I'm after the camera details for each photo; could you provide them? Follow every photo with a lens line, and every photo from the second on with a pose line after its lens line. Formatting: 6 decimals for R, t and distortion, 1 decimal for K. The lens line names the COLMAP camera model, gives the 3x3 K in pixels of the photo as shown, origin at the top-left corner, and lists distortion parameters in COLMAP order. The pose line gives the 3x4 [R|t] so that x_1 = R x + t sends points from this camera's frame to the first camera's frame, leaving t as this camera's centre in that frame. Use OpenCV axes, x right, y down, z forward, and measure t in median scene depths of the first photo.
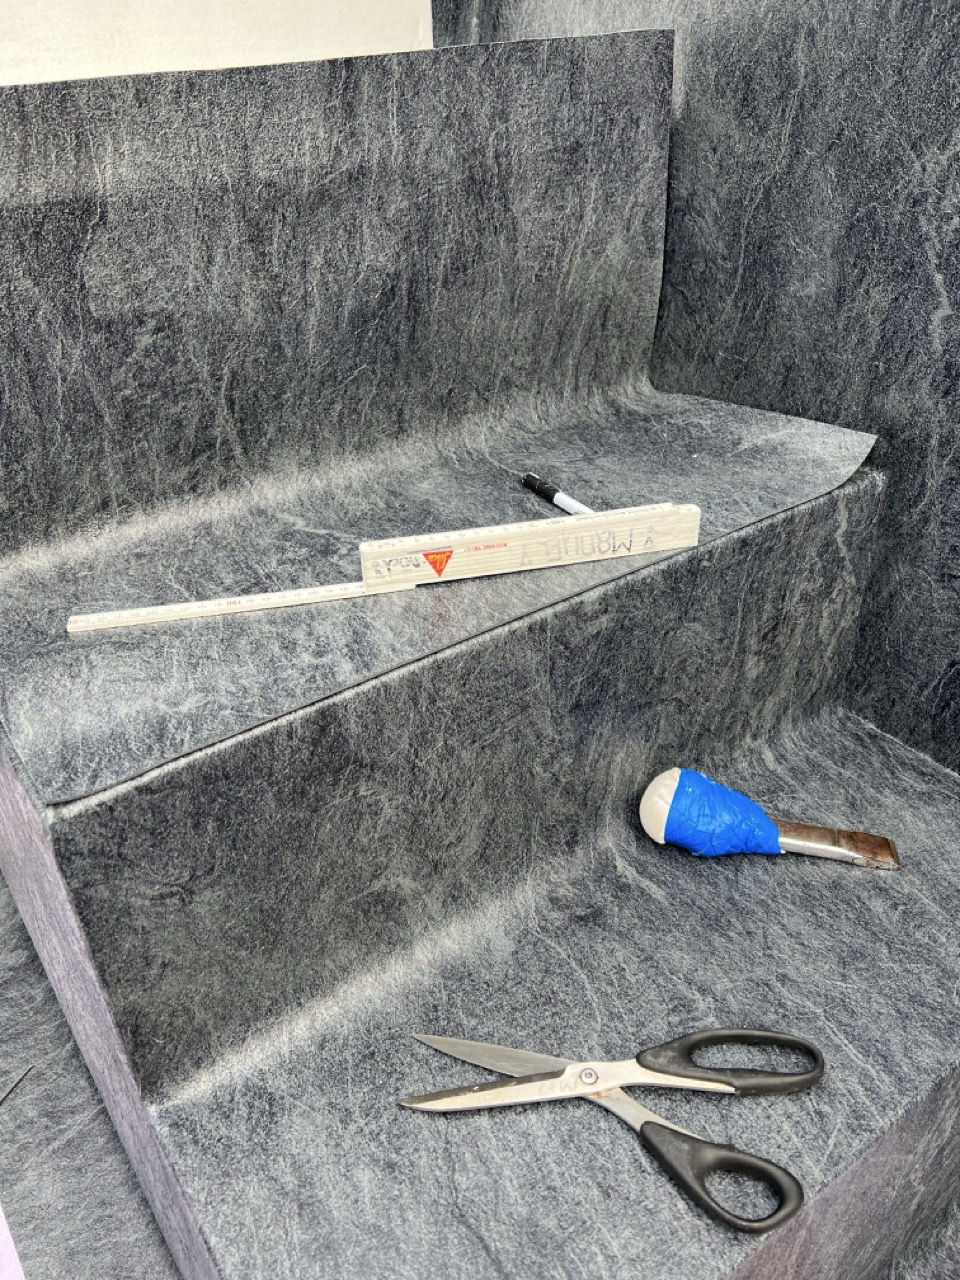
lens RADIAL K [[958.9, 0, 480.0], [0, 958.9, 640.0], [0, 0, 1]] dist [0.053907, -0.057455]
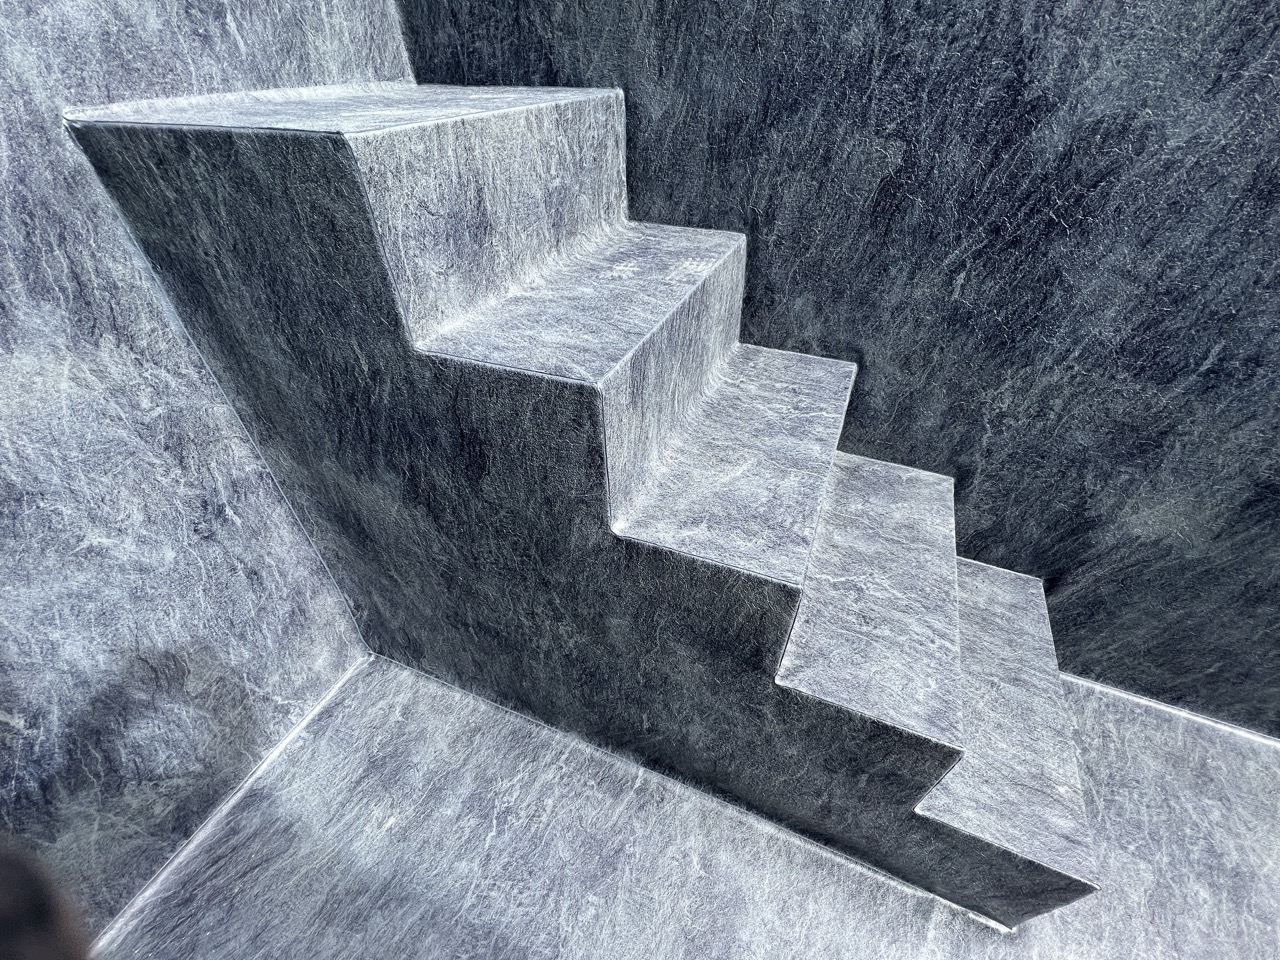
lens RADIAL K [[517.1, 0, 642.9], [0, 517.1, 482.5], [0, 0, 1]] dist [-0.013318, 0.006238]
pose [[0.856263, -0.317479, 0.407457, -1.113694], [0.266073, 0.947208, 0.178891, -0.755181], [-0.442740, -0.044765, 0.895532, 0.040177]]
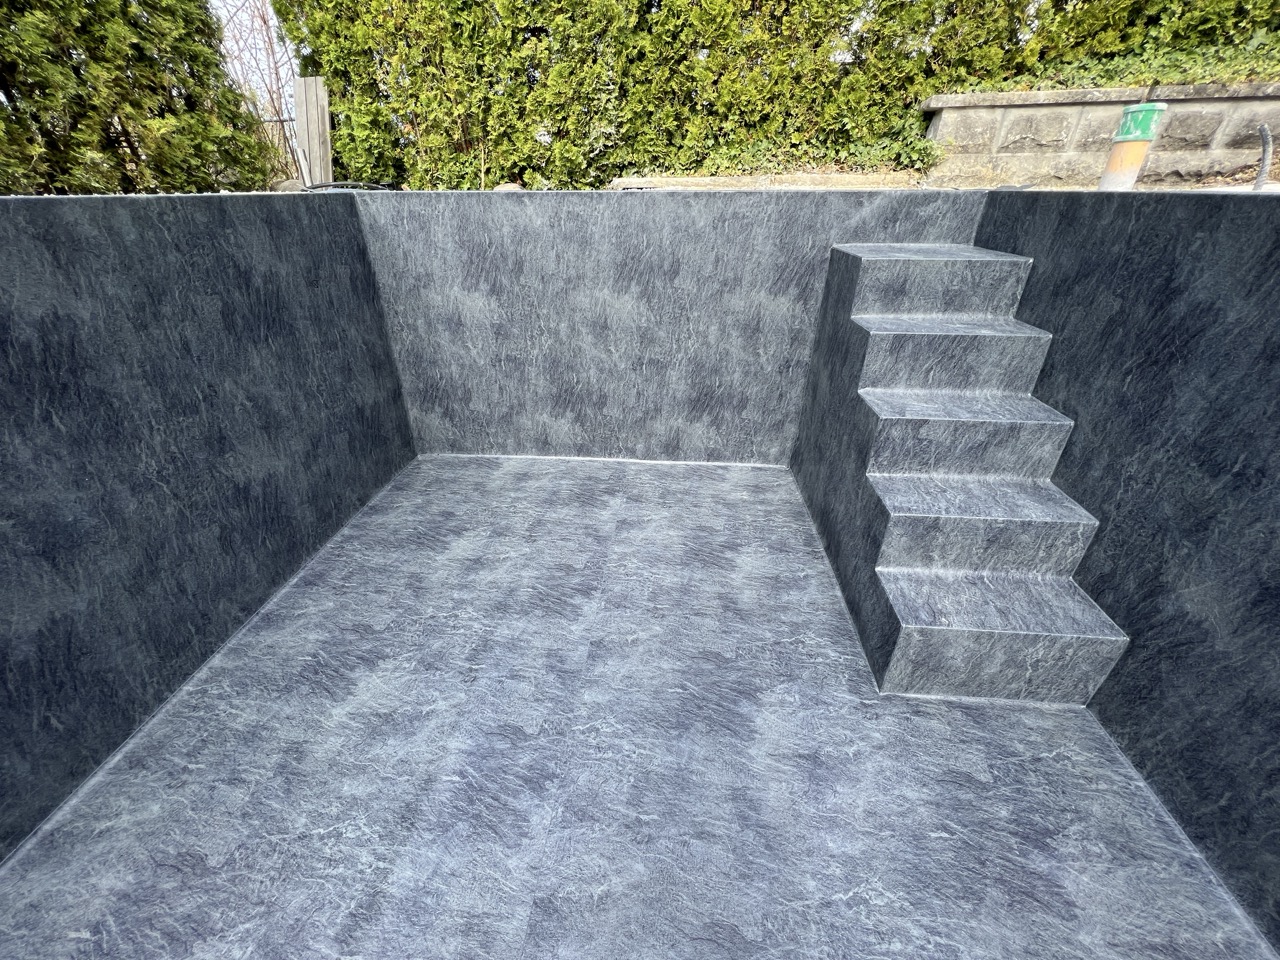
lens RADIAL K [[514.2, 0, 643.0], [0, 514.2, 483.2], [0, 0, 1]] dist [-0.000557, -0.000304]
pose [[0.765742, 0.343239, -0.543899, 0.076039], [-0.368331, 0.927304, 0.066631, 0.262192], [0.527230, 0.149312, 0.836501, -2.035604]]
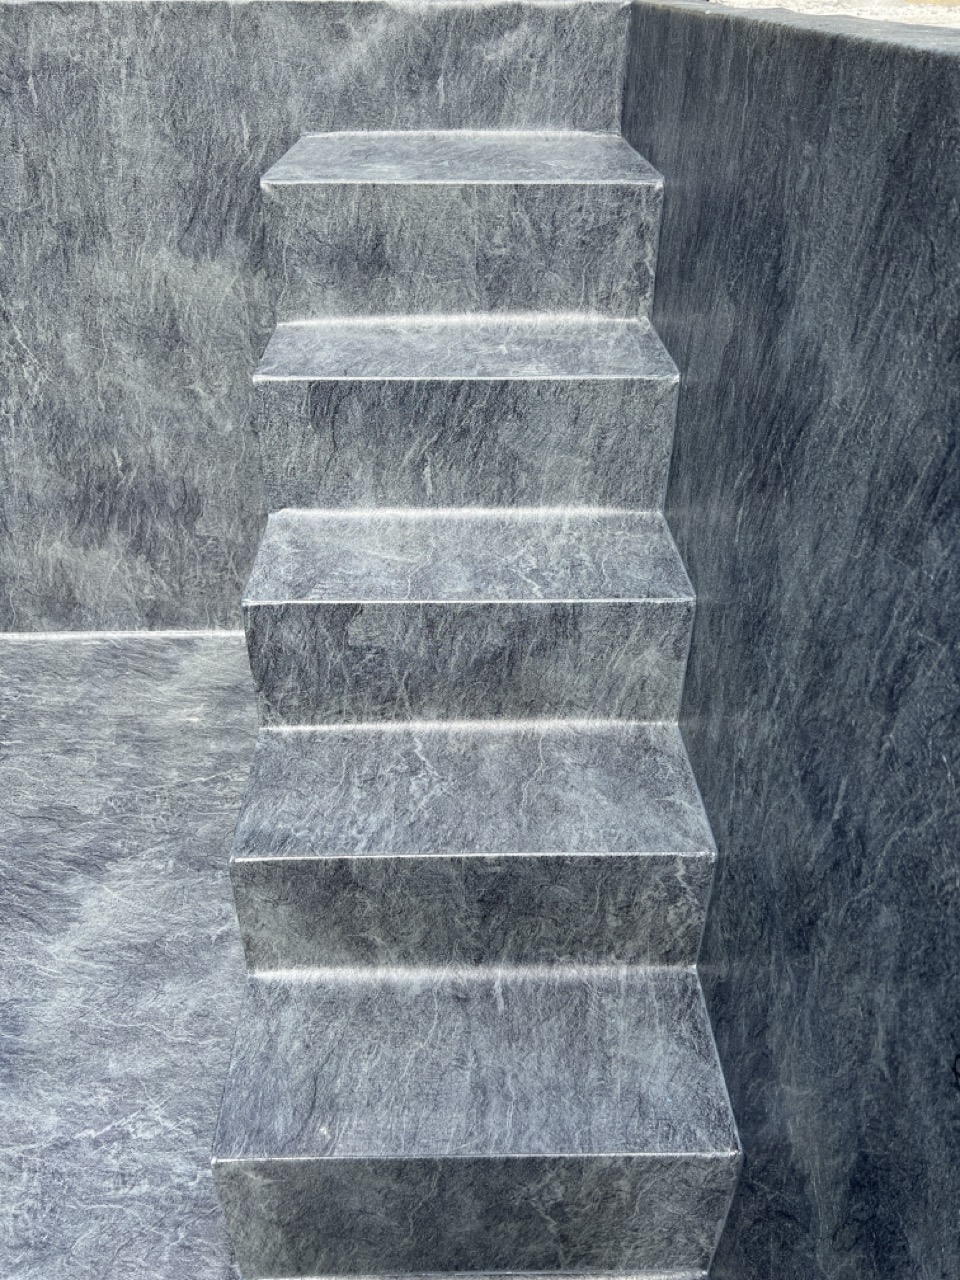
lens RADIAL K [[963.0, 0, 478.6], [0, 963.0, 635.8], [0, 0, 1]] dist [0.046604, -0.047666]
pose [[0.826088, 0.341028, -0.448641, 0.776614], [-0.329109, 0.938192, 0.107162, -0.632866], [0.457456, 0.059127, 0.887264, -0.781431]]
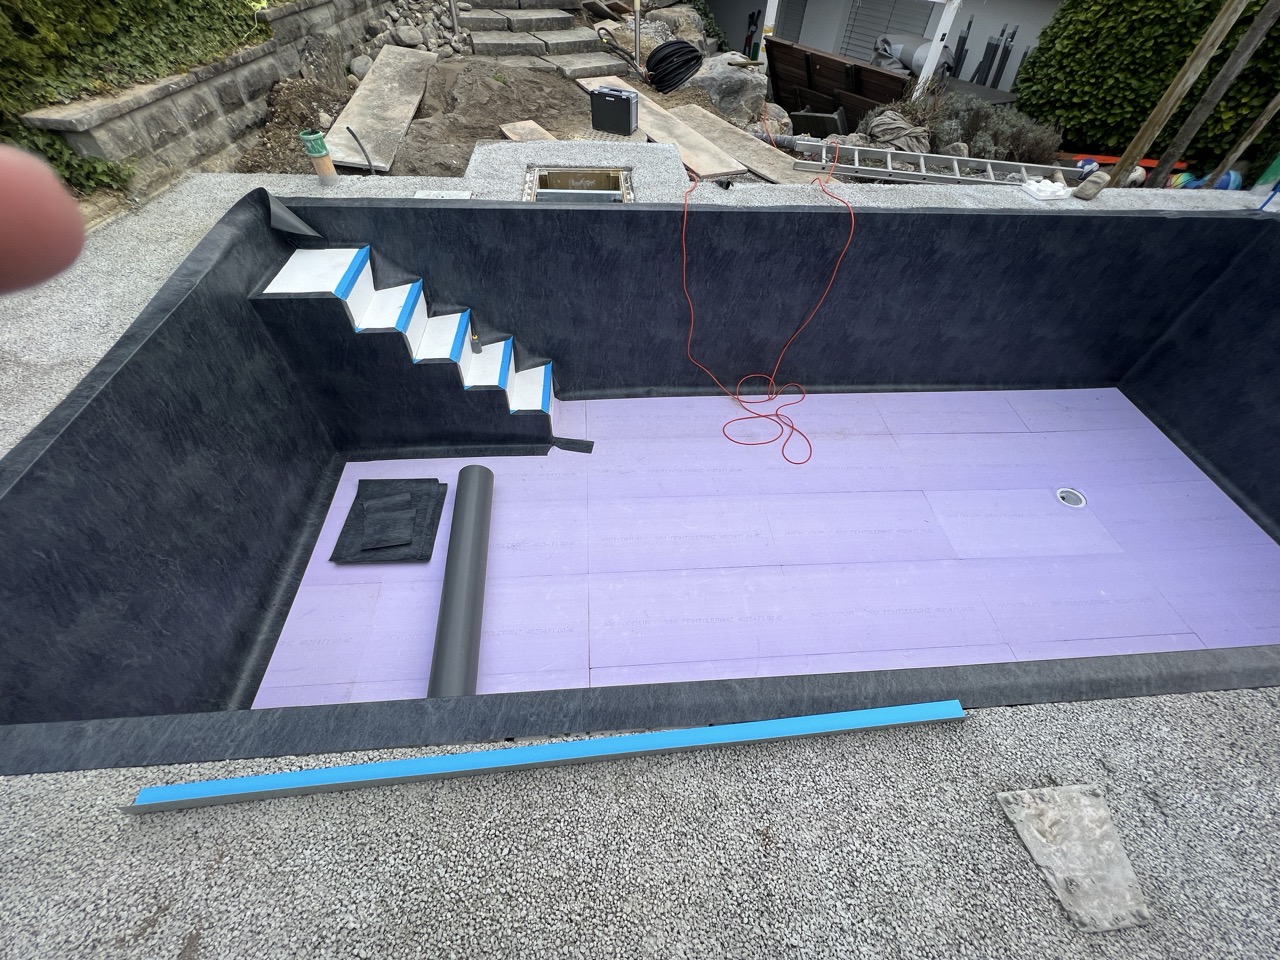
lens RADIAL K [[514.2, 0, 643.0], [0, 514.2, 483.2], [0, 0, 1]] dist [-0.000557, -0.000304]
pose [[0.518715, -0.621576, 0.587008, -3.164166], [0.419915, 0.783305, 0.458371, -0.908488], [-0.744719, 0.008730, 0.667321, -3.762625]]
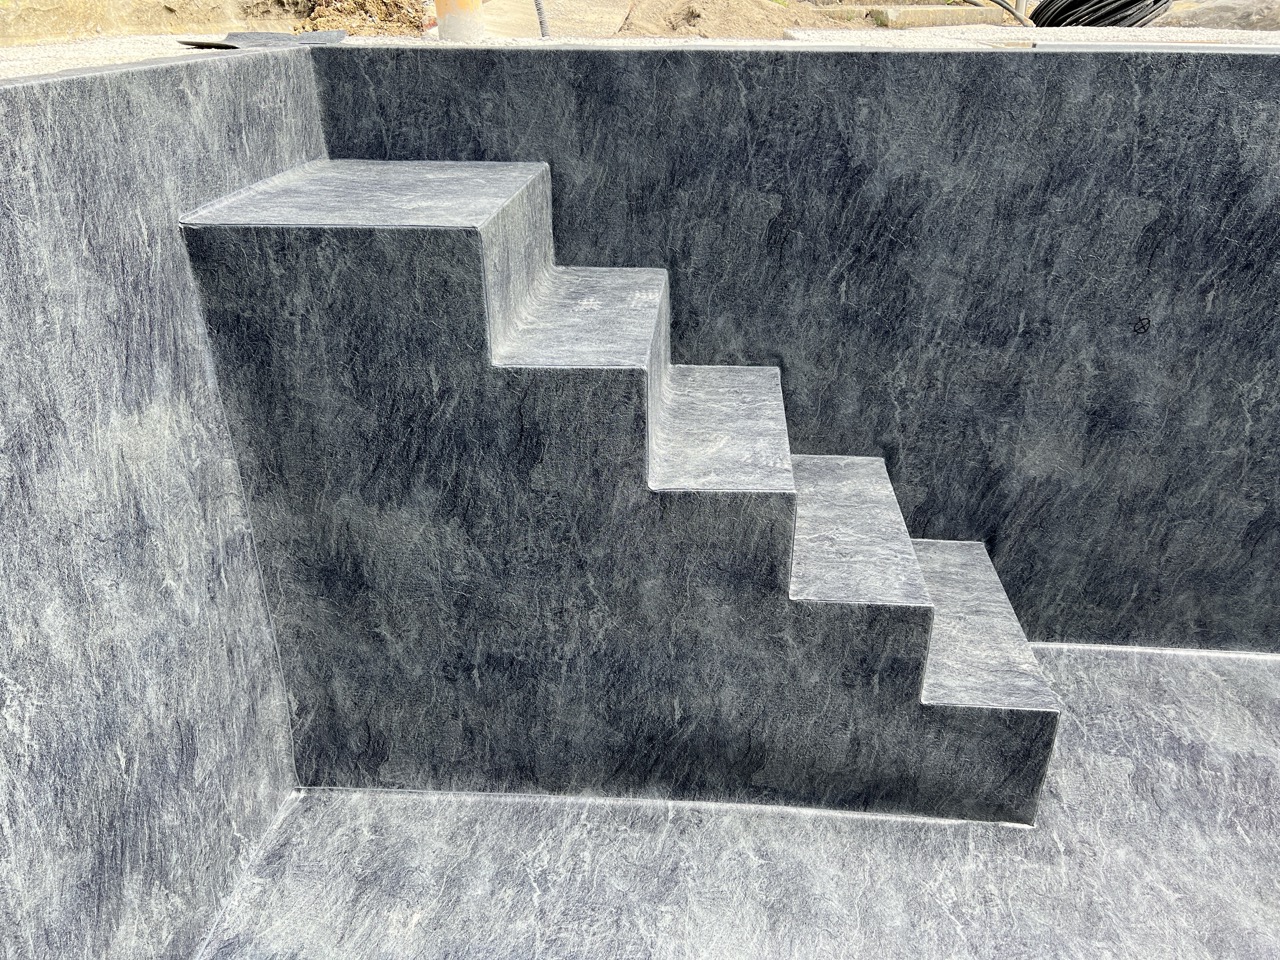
lens RADIAL K [[953.0, 0, 637.8], [0, 953.0, 478.1], [0, 0, 1]] dist [0.055395, -0.057531]
pose [[0.648050, -0.318172, 0.691952, -2.514387], [0.401621, 0.914726, 0.044468, -0.633152], [-0.647095, 0.249085, 0.720572, -0.781627]]
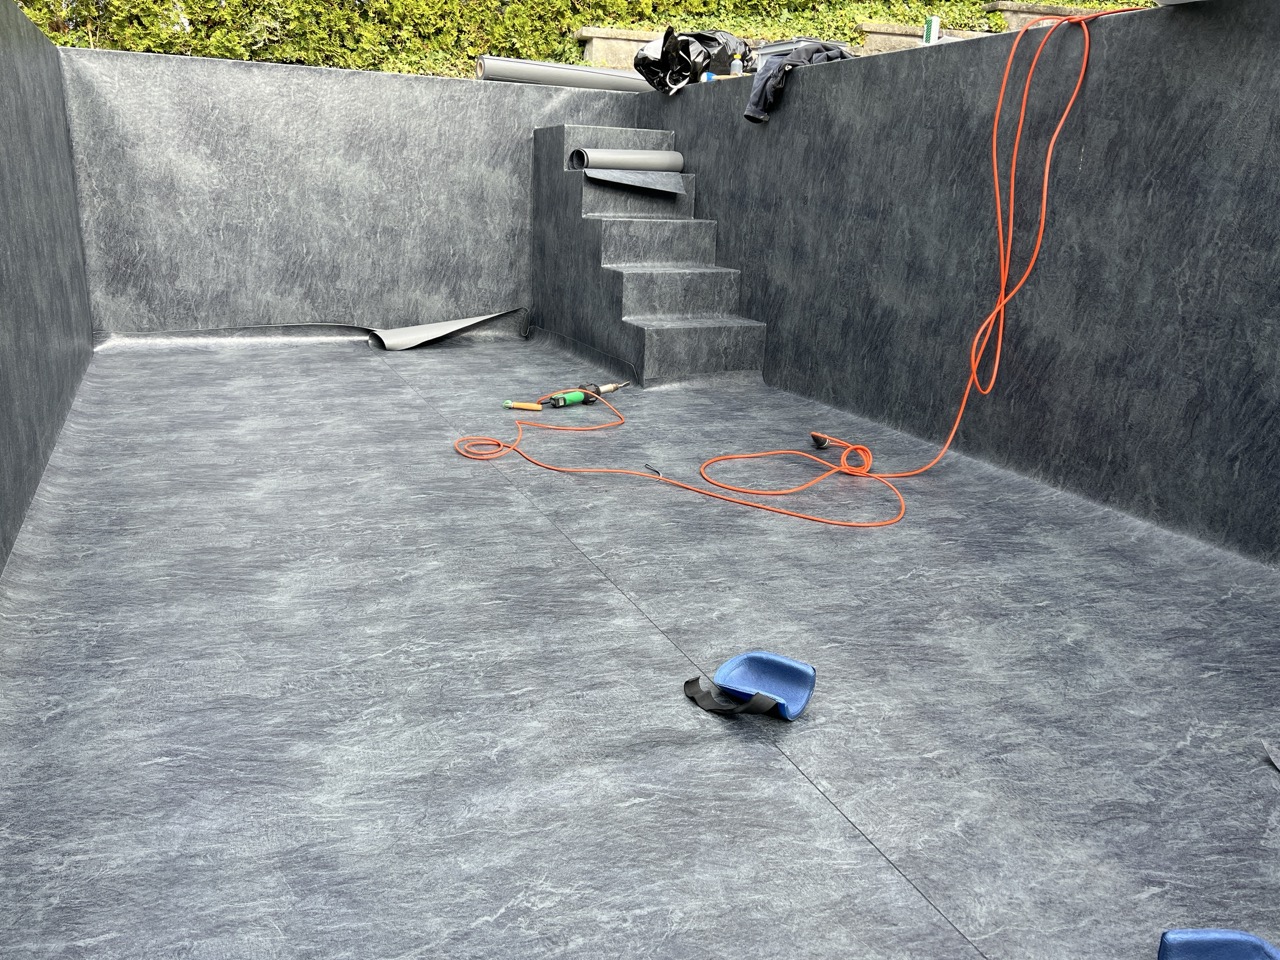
lens RADIAL K [[958.9, 0, 636.1], [0, 958.9, 462.3], [0, 0, 1]] dist [0.053907, -0.057455]
pose [[0.980110, 0.110160, -0.165076, 1.033975], [-0.153980, 0.946873, -0.282351, 3.256804], [0.125202, 0.302153, 0.945001, -5.236043]]
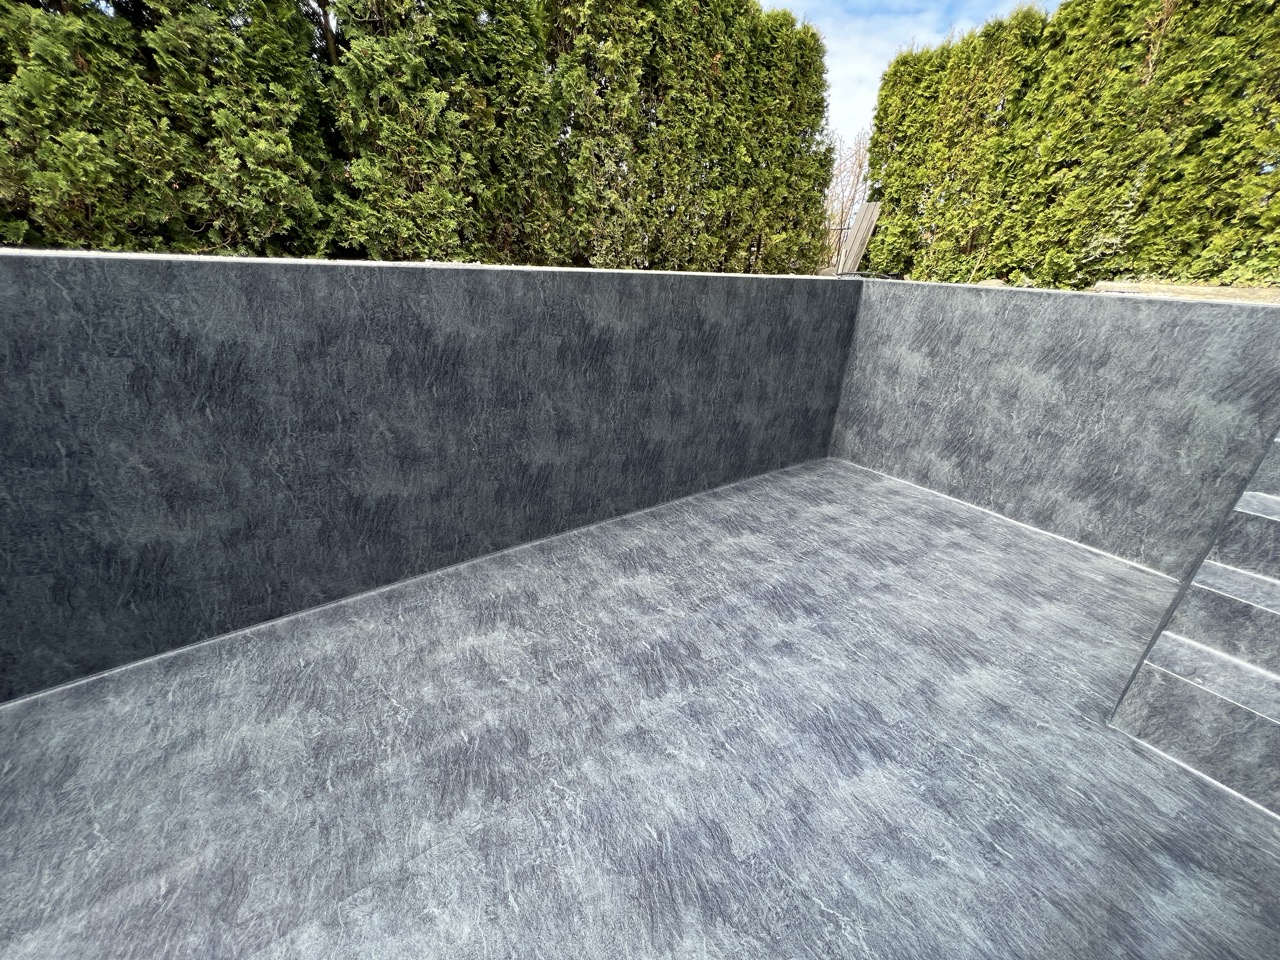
lens RADIAL K [[514.2, 0, 643.0], [0, 514.2, 483.2], [0, 0, 1]] dist [-0.000557, -0.000304]
pose [[0.017065, 0.425870, -0.904623, 1.879677], [-0.585519, 0.737649, 0.336217, 0.523534], [0.810479, 0.523936, 0.261943, -2.669188]]
